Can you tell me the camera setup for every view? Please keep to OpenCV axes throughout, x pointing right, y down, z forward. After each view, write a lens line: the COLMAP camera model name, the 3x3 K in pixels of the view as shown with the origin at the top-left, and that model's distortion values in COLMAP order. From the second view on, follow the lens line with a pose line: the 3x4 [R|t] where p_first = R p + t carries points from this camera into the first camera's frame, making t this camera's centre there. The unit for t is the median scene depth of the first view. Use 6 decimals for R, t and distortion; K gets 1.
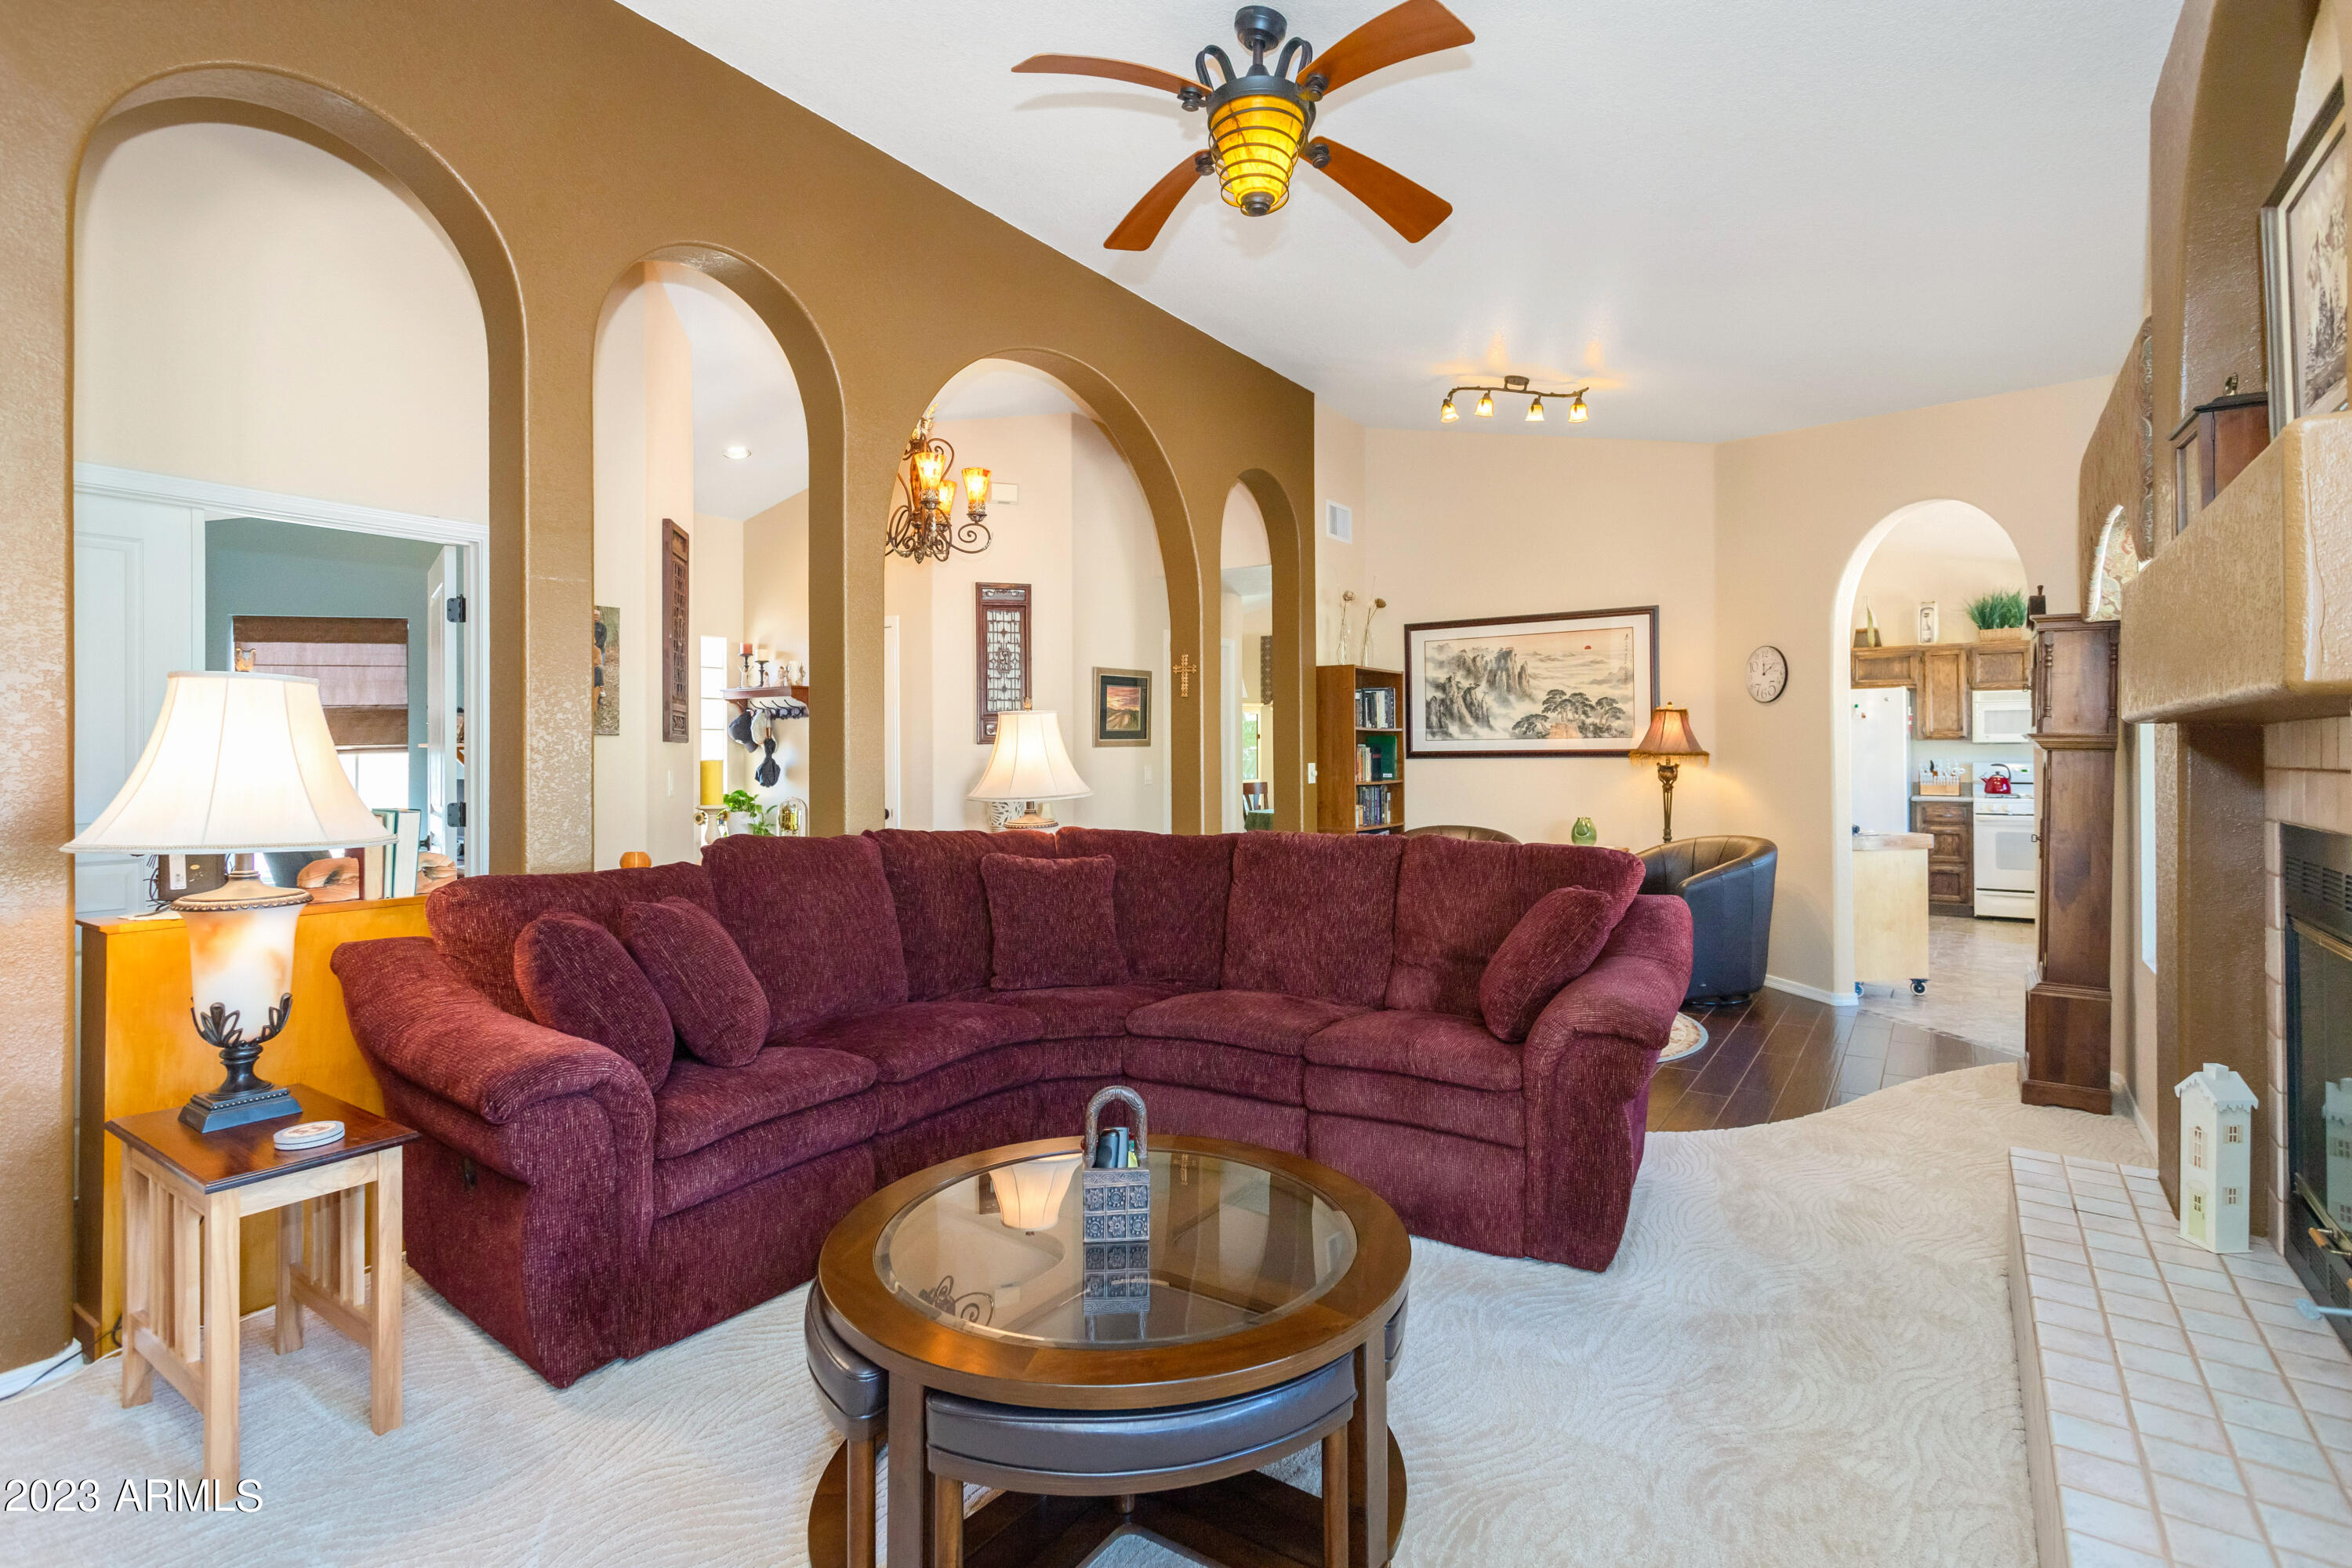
lens RADIAL K [[1134.9, 0, 1182.1], [0, 1134.9, 768.6], [0, 0, 1]] dist [0.001276, 0.000189]
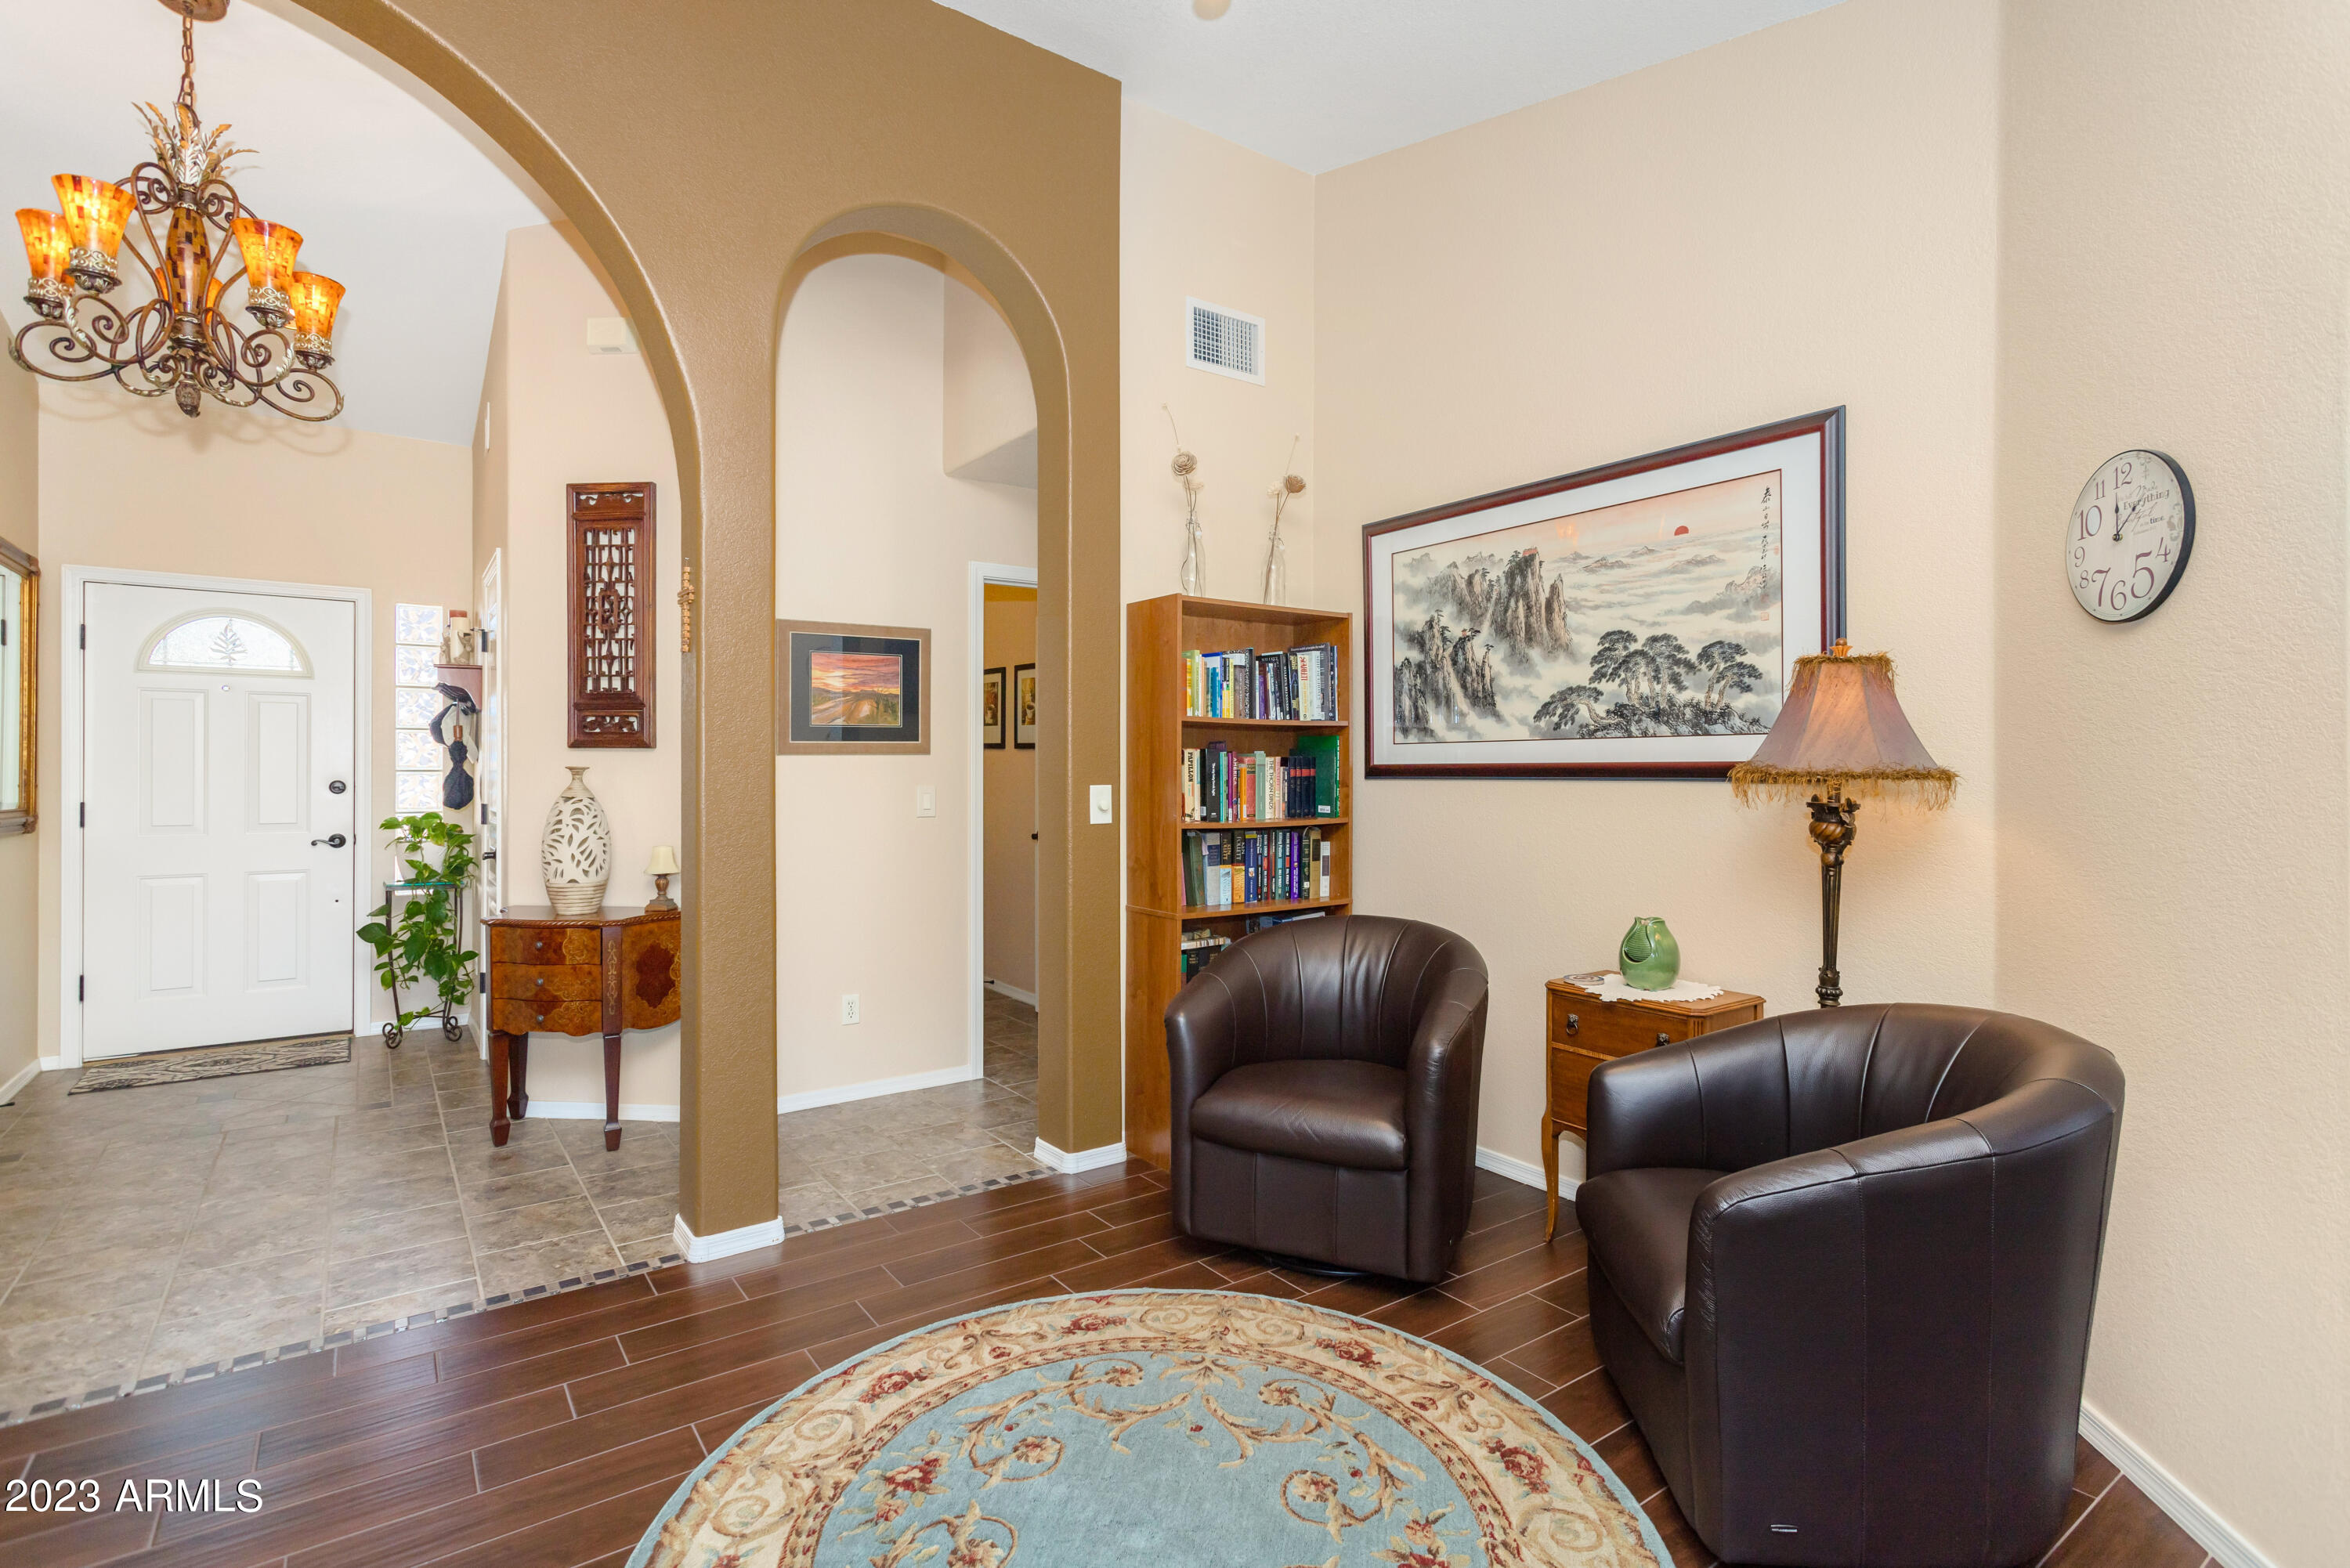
lens RADIAL K [[1117.1, 0, 1172.5], [0, 1117.1, 767.7], [0, 0, 1]] dist [0.008920, 0.000666]
pose [[0.939429, 0.007234, -0.342668, 0.304063], [-0.010632, 0.999911, -0.008040, -0.008652], [0.342580, 0.011196, 0.939422, 0.496571]]
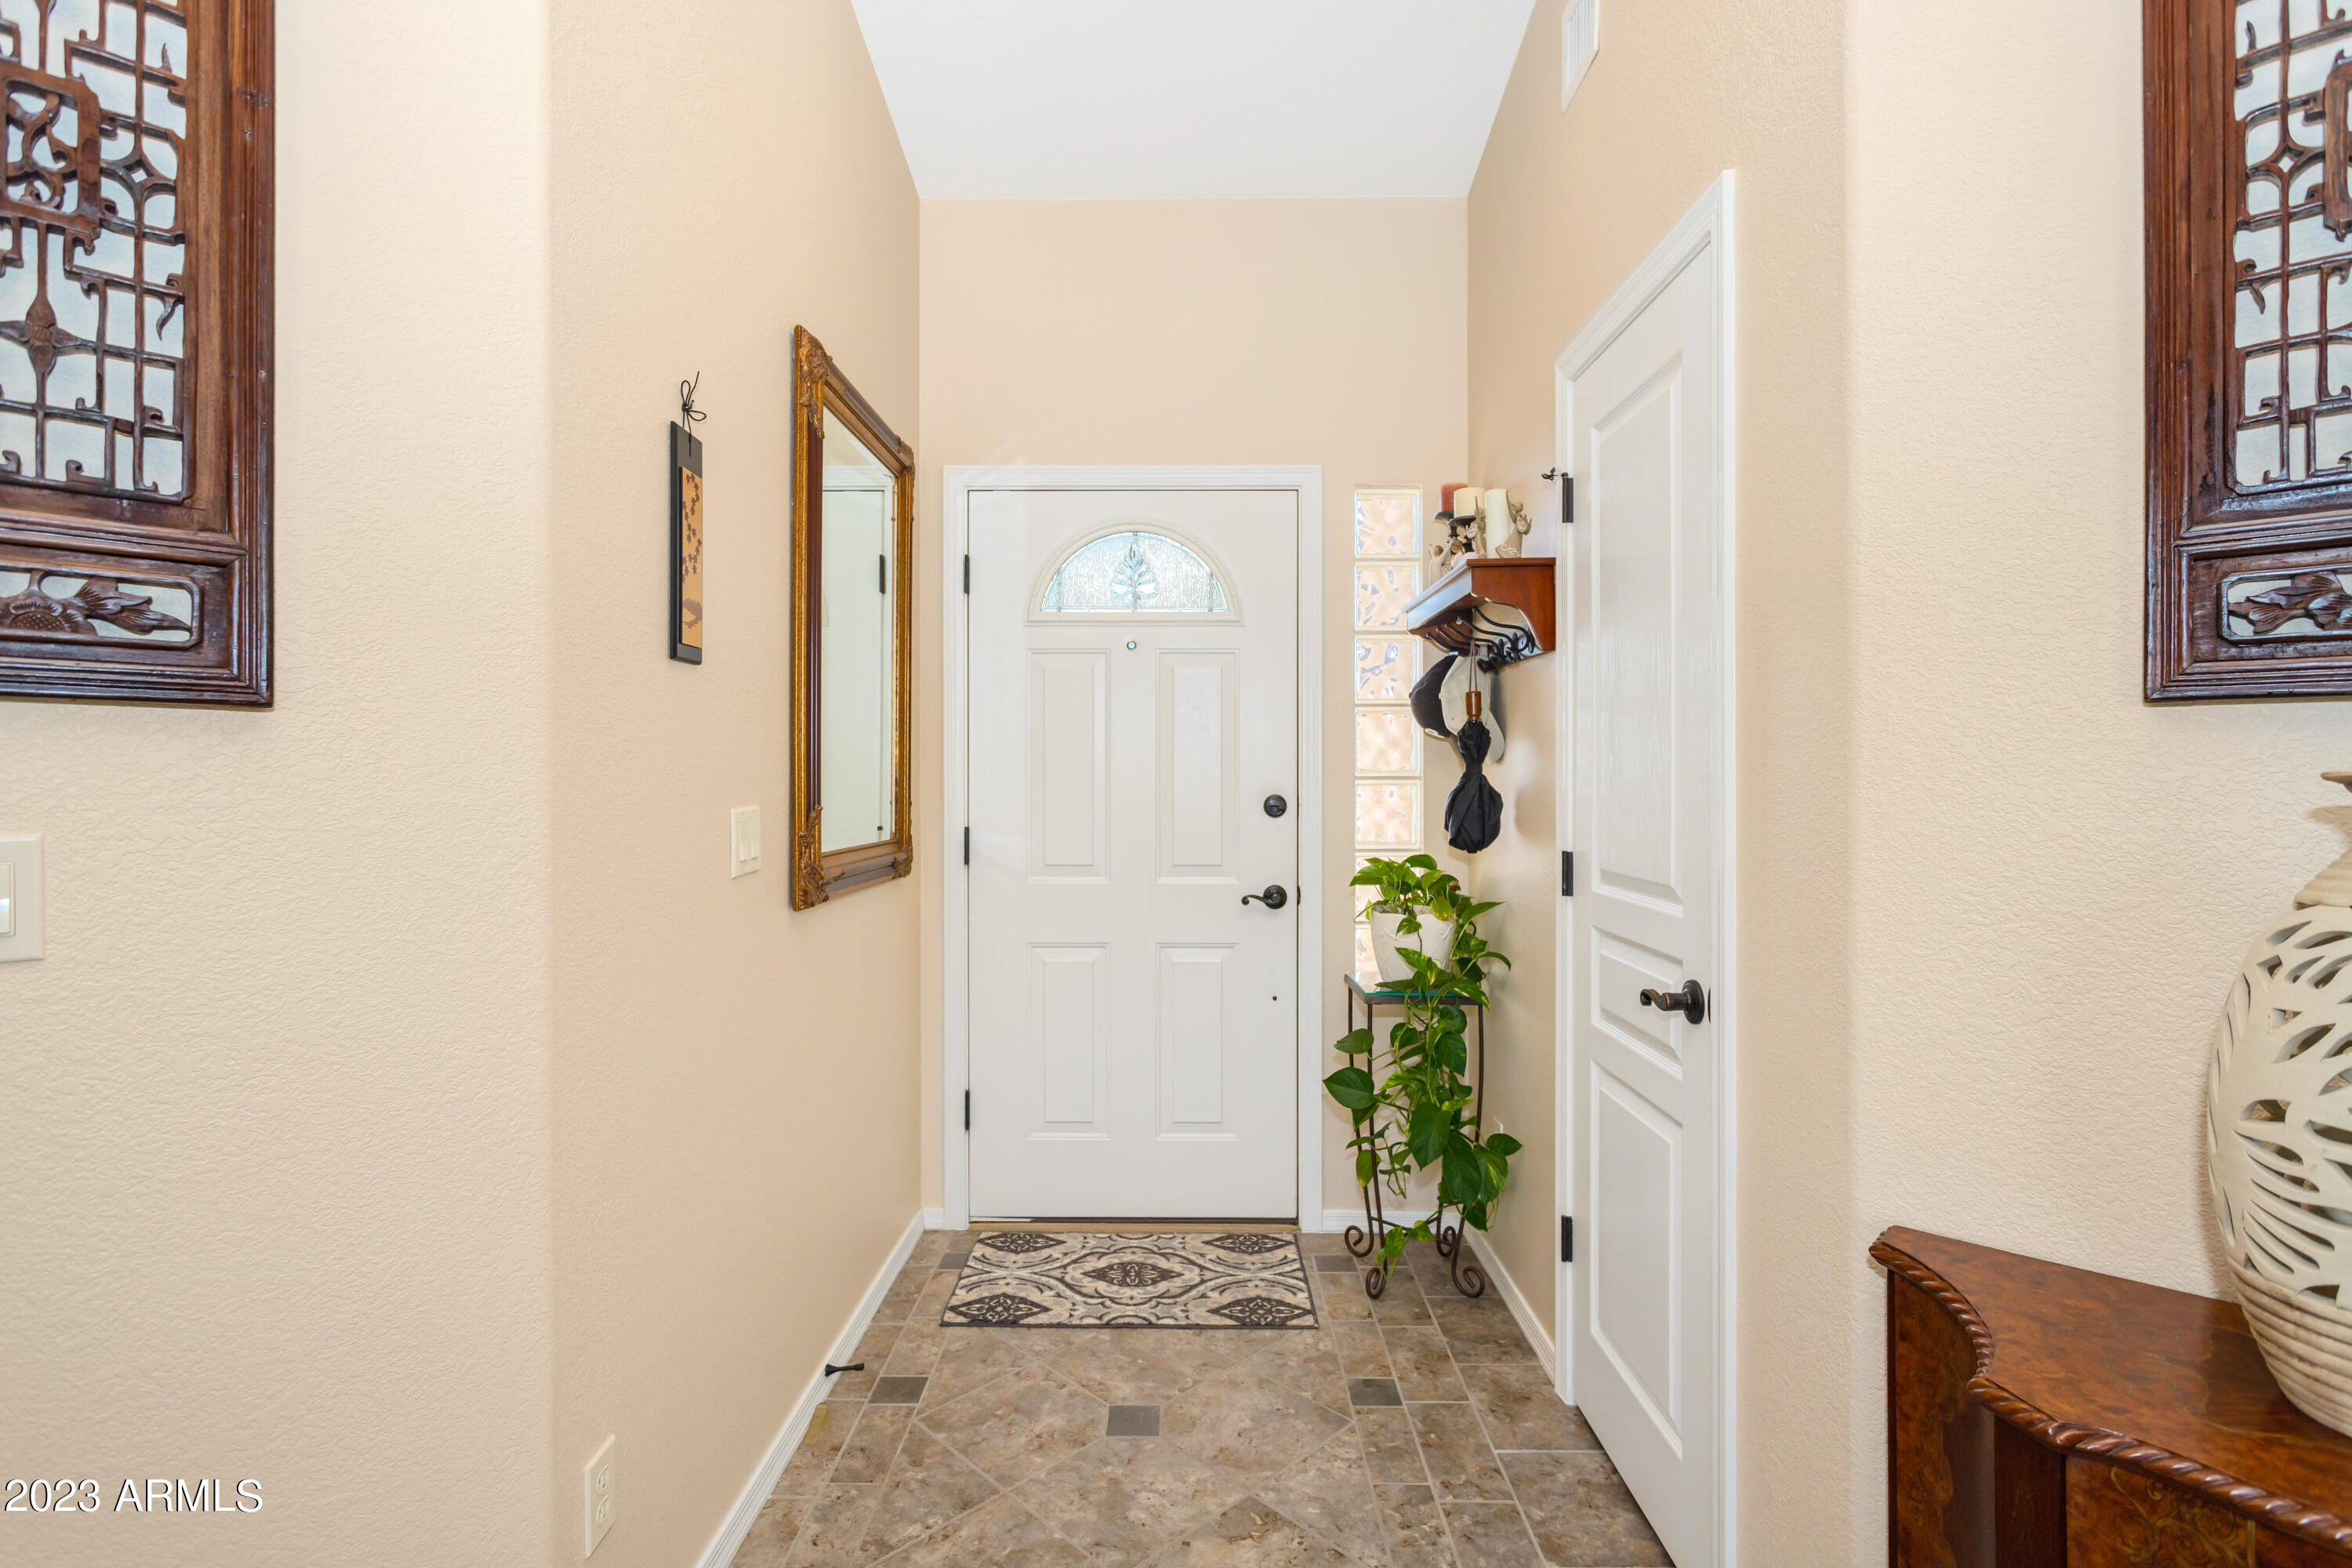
lens RADIAL K [[1134.9, 0, 1182.1], [0, 1134.9, 768.6], [0, 0, 1]] dist [0.001276, 0.000189]
pose [[0.559387, 0.002238, -0.828904, -0.111342], [-0.009661, 0.999946, -0.003820, -0.008595], [0.828851, 0.010144, 0.559378, 0.721169]]
